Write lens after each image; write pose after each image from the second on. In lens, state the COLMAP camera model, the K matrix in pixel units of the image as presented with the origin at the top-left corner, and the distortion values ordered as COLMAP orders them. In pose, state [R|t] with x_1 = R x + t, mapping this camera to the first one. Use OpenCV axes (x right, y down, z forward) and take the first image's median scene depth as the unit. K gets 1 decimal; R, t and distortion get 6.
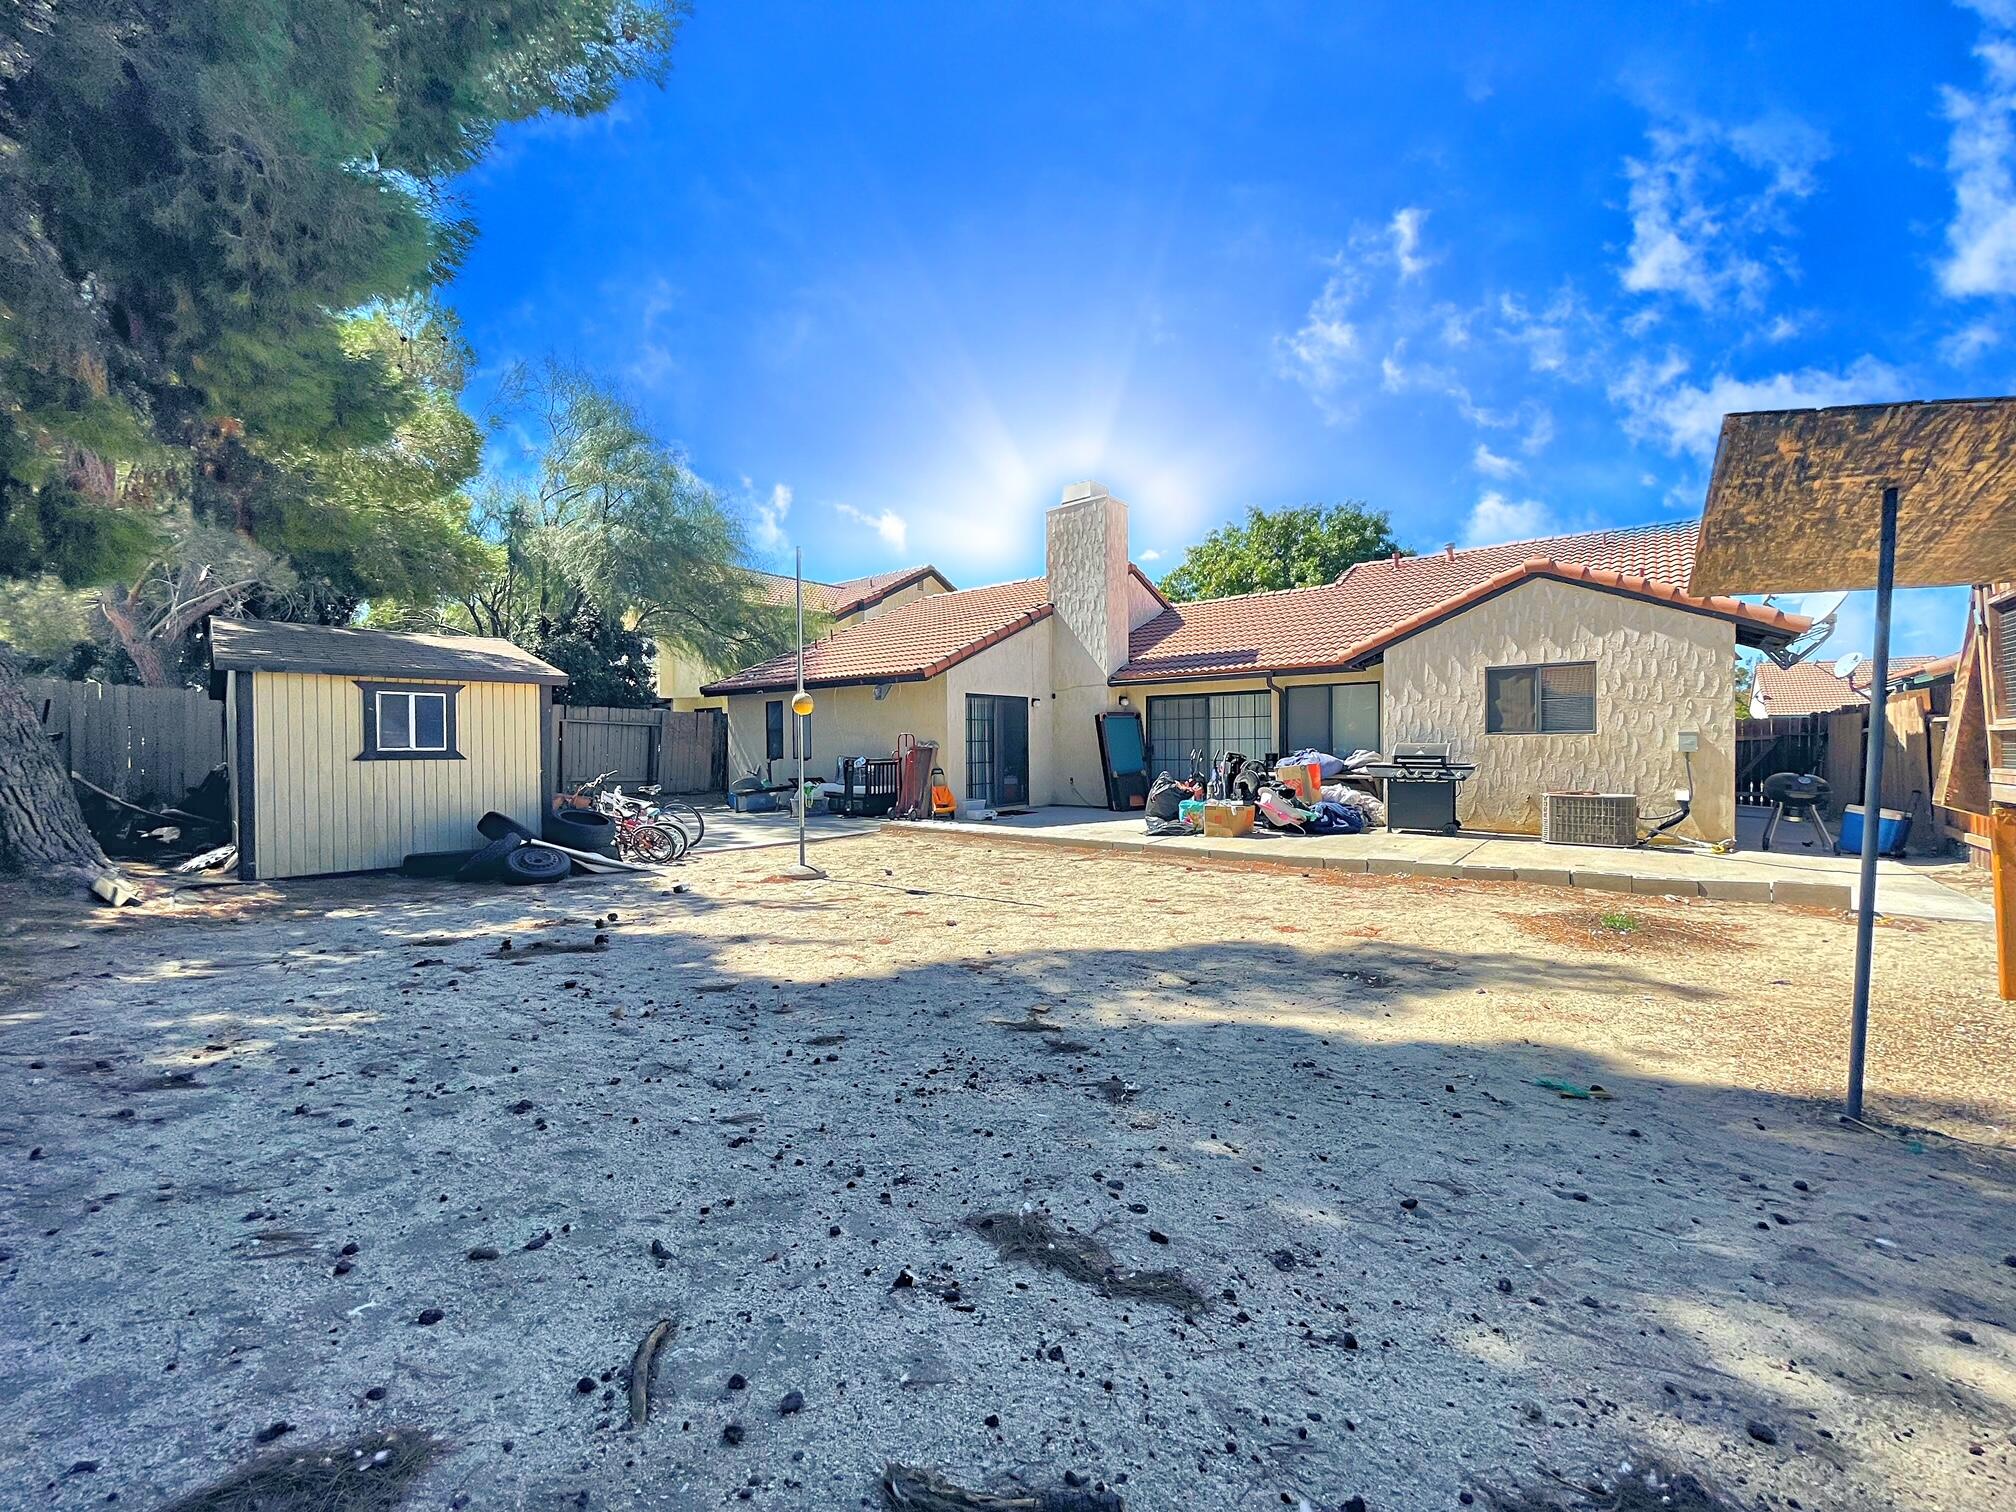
lens RADIAL K [[814.1, 0, 999.0], [0, 814.1, 754.7], [0, 0, 1]] dist [-0.002907, 0.001262]
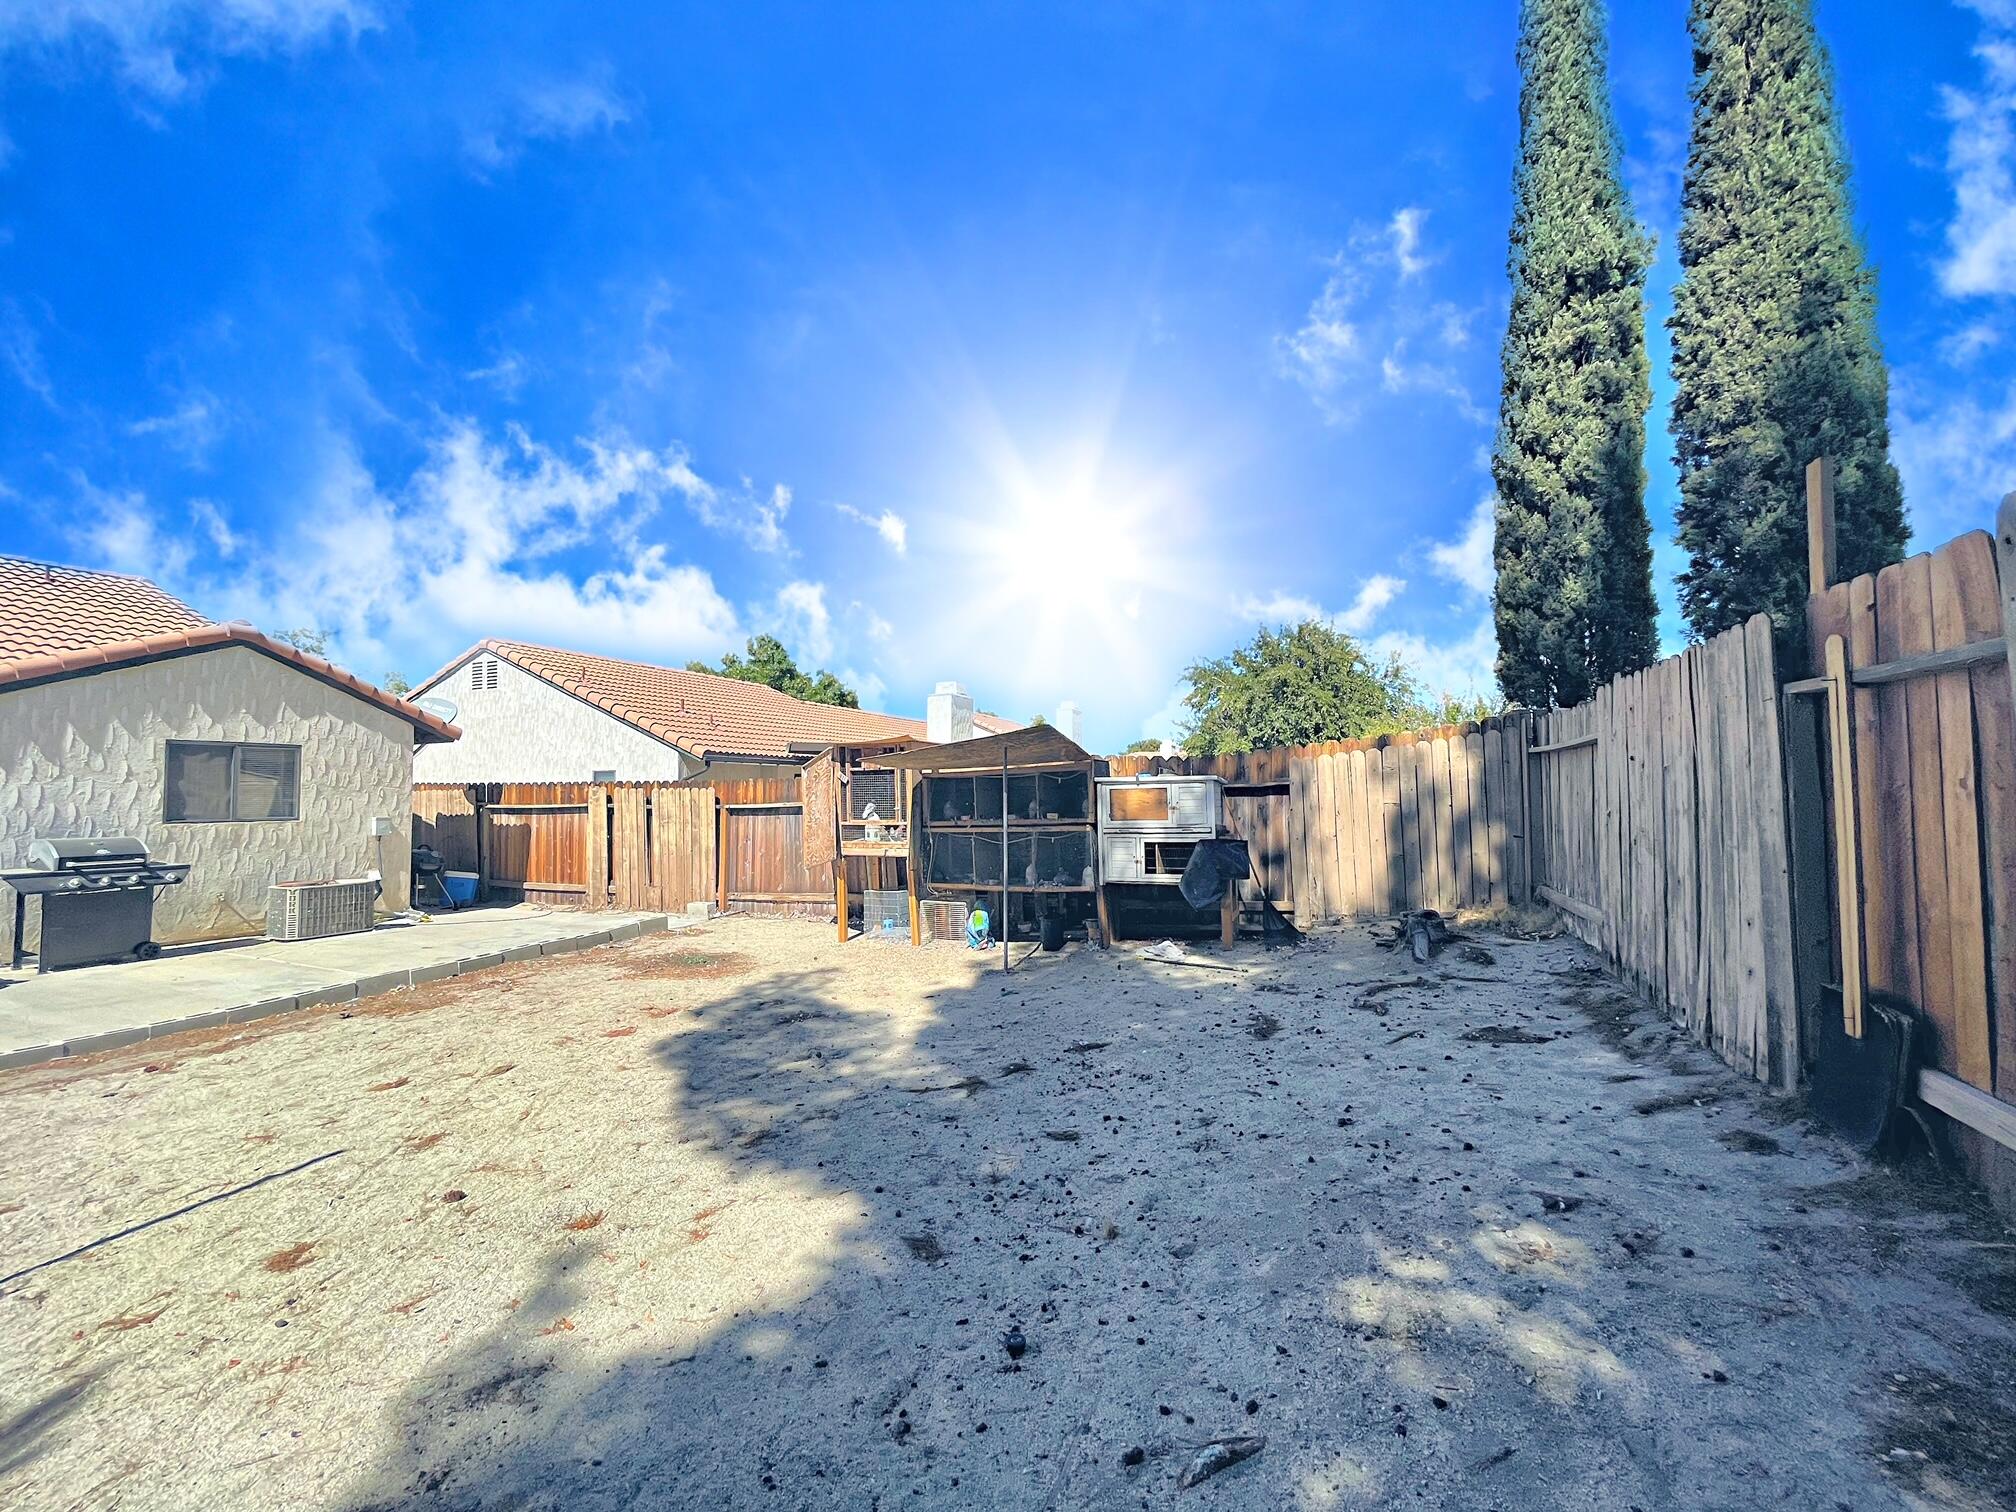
lens RADIAL K [[814.1, 0, 1010.0], [0, 814.1, 760.6], [0, 0, 1]] dist [-0.002907, 0.001262]
pose [[-0.290095, 0.046050, 0.955889, -0.421066], [0.019600, 0.998918, -0.042174, -0.038119], [-0.956797, 0.006500, -0.290684, 0.457192]]
